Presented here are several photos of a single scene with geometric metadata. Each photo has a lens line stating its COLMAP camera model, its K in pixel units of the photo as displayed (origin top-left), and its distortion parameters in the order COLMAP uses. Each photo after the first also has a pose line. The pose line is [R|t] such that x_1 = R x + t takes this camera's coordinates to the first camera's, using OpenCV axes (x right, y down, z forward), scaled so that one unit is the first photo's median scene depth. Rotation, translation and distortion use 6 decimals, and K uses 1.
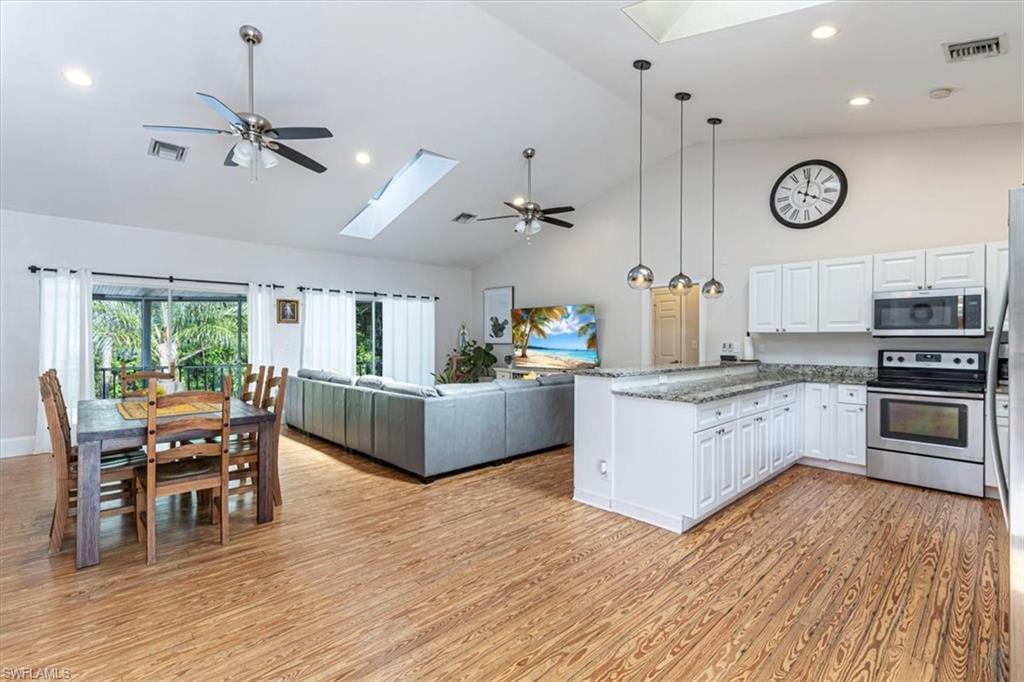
lens RADIAL K [[456.3, 0, 513.4], [0, 456.3, 339.5], [0, 0, 1]] dist [0.005025, 0.000463]
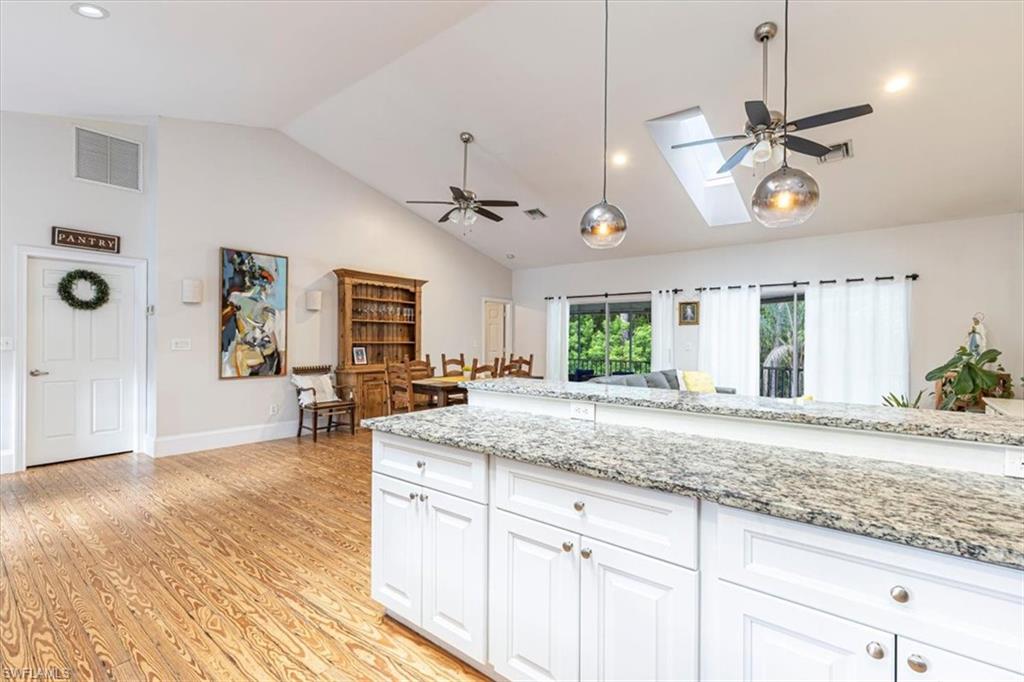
lens RADIAL K [[456.3, 0, 513.4], [0, 456.3, 339.5], [0, 0, 1]] dist [0.005025, 0.000463]
pose [[0.146881, -0.000102, -0.989154, 1.179999], [-0.011101, 0.999937, -0.001751, 0.008789], [0.989092, 0.011238, 0.146871, 1.182178]]
